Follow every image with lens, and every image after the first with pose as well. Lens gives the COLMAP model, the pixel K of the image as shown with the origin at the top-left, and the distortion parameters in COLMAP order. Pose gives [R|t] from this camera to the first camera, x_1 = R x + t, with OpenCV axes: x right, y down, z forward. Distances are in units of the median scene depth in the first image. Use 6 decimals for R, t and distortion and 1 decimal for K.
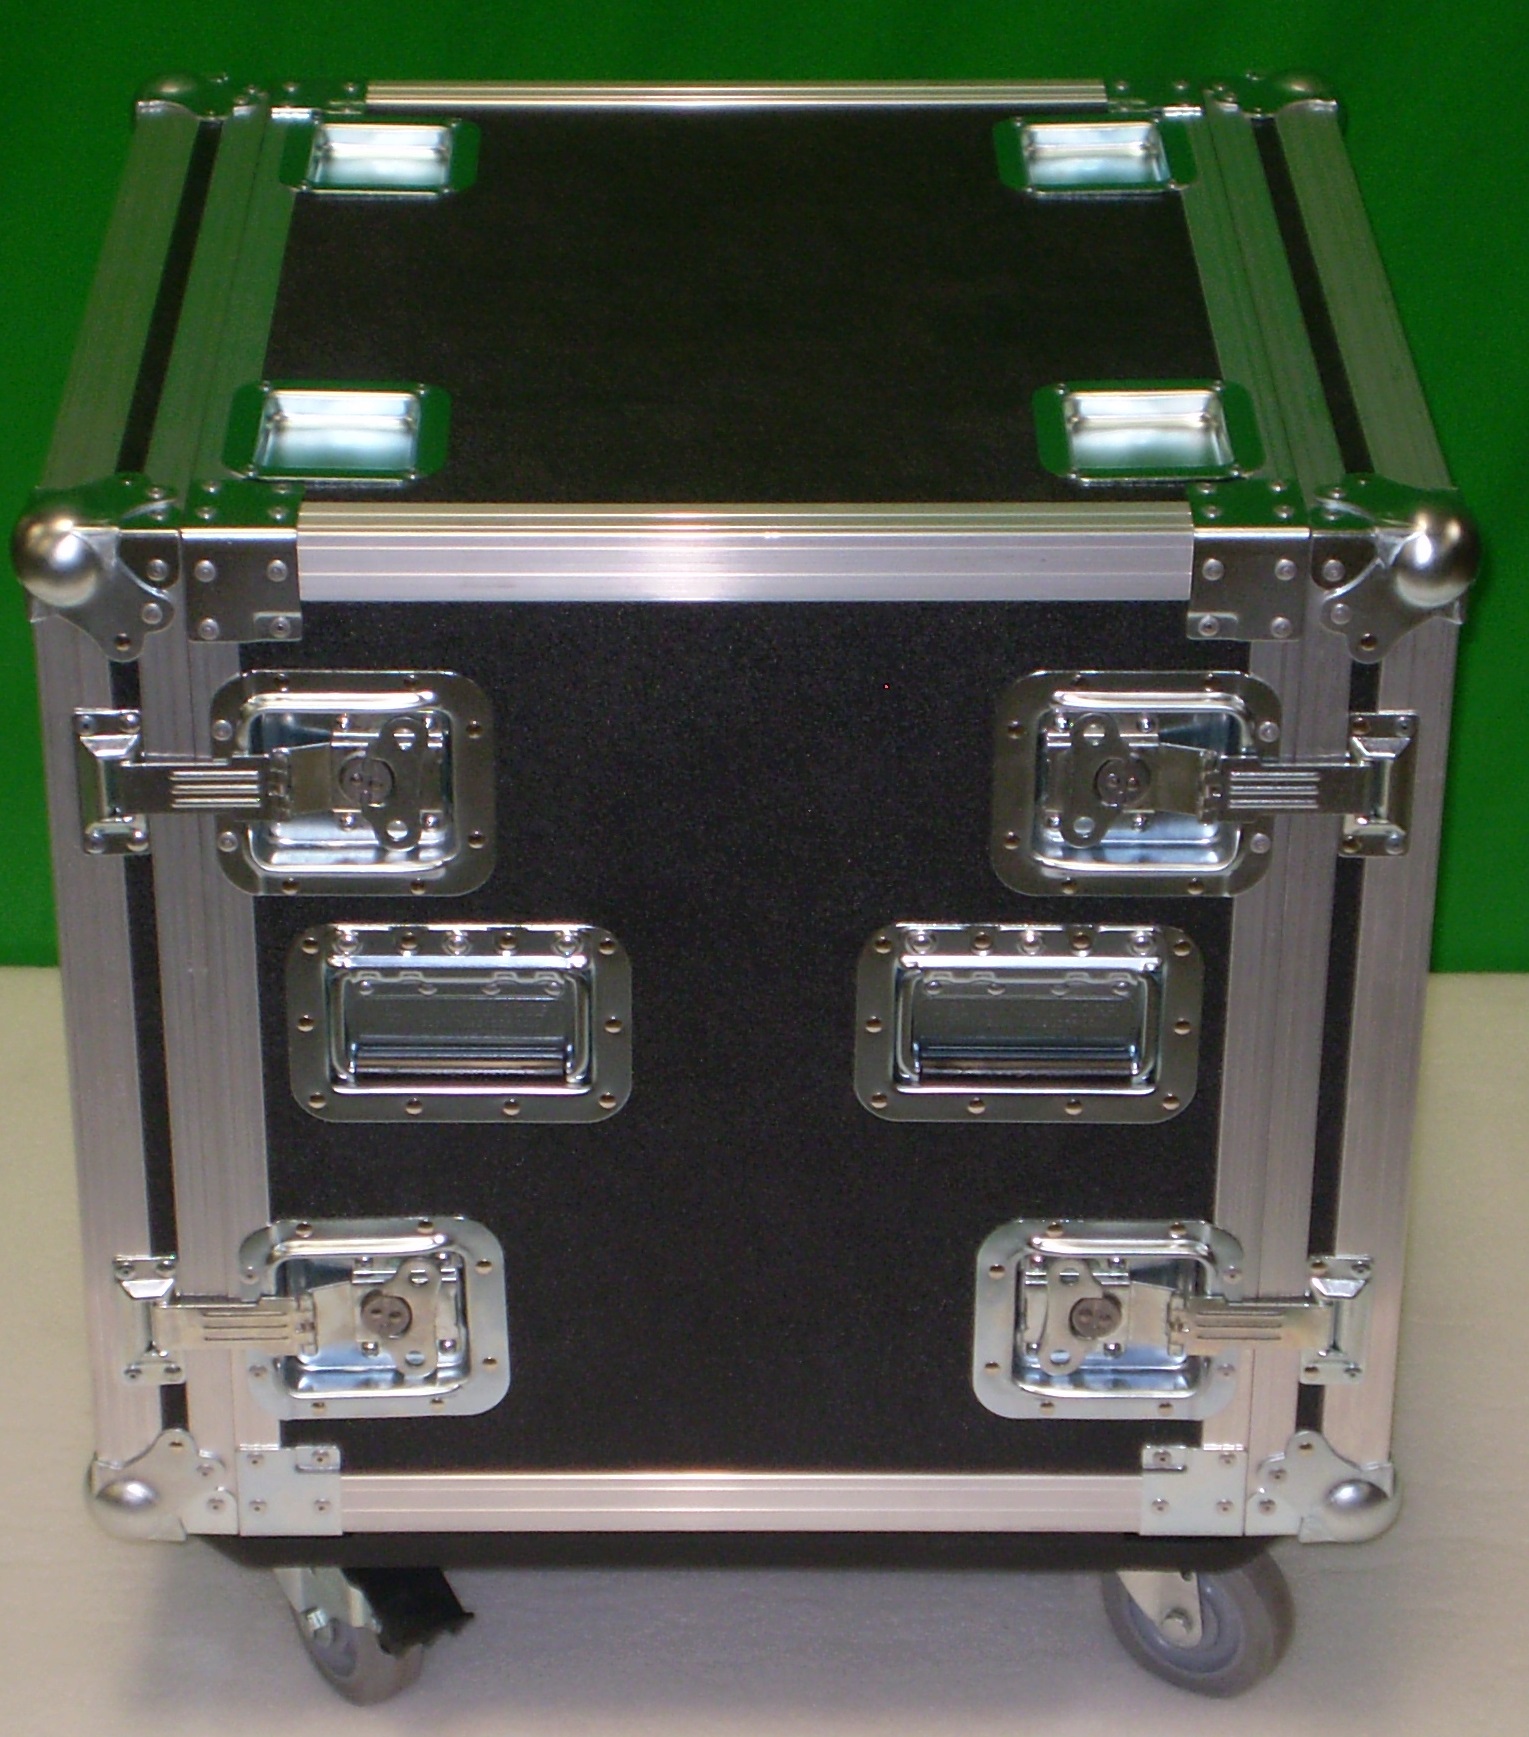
lens RADIAL K [[4877.9, 0, 764.5], [0, 4877.9, 868.5], [0, 0, 1]] dist [-0.007617, 0.936437]
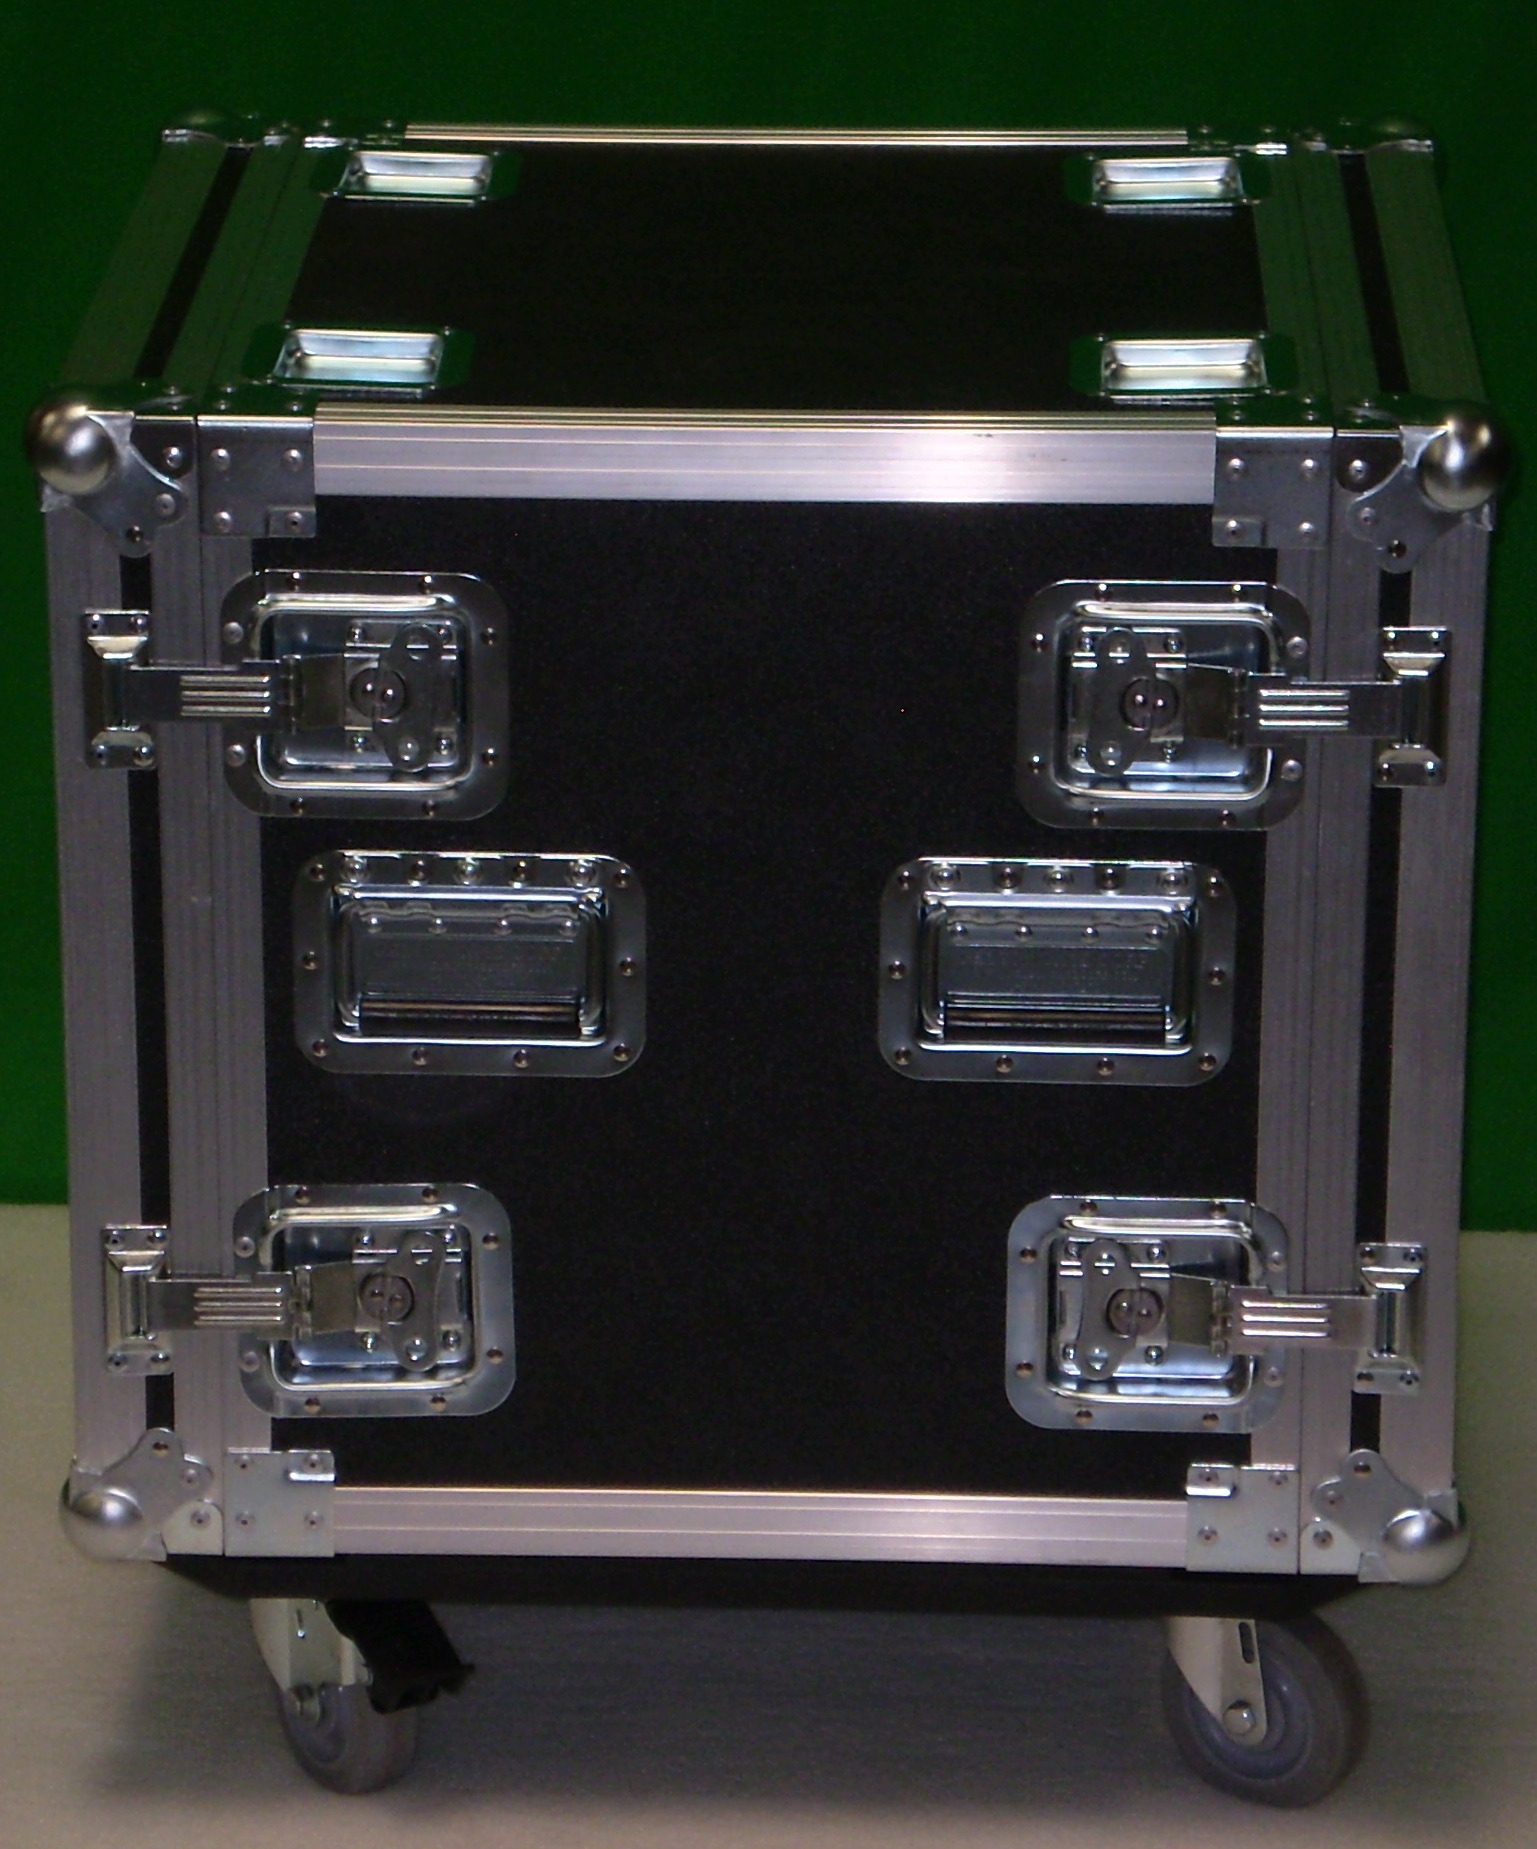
lens RADIAL K [[7145.8, 0, 768.5], [0, 7145.8, 924.5], [0, 0, 1]] dist [0.574372, -4.596857]
pose [[0.999125, 0.011006, -0.040359, 0.054584], [-0.017802, 0.984916, -0.172112, 0.269812], [0.037856, 0.172680, 0.984250, -0.401335]]
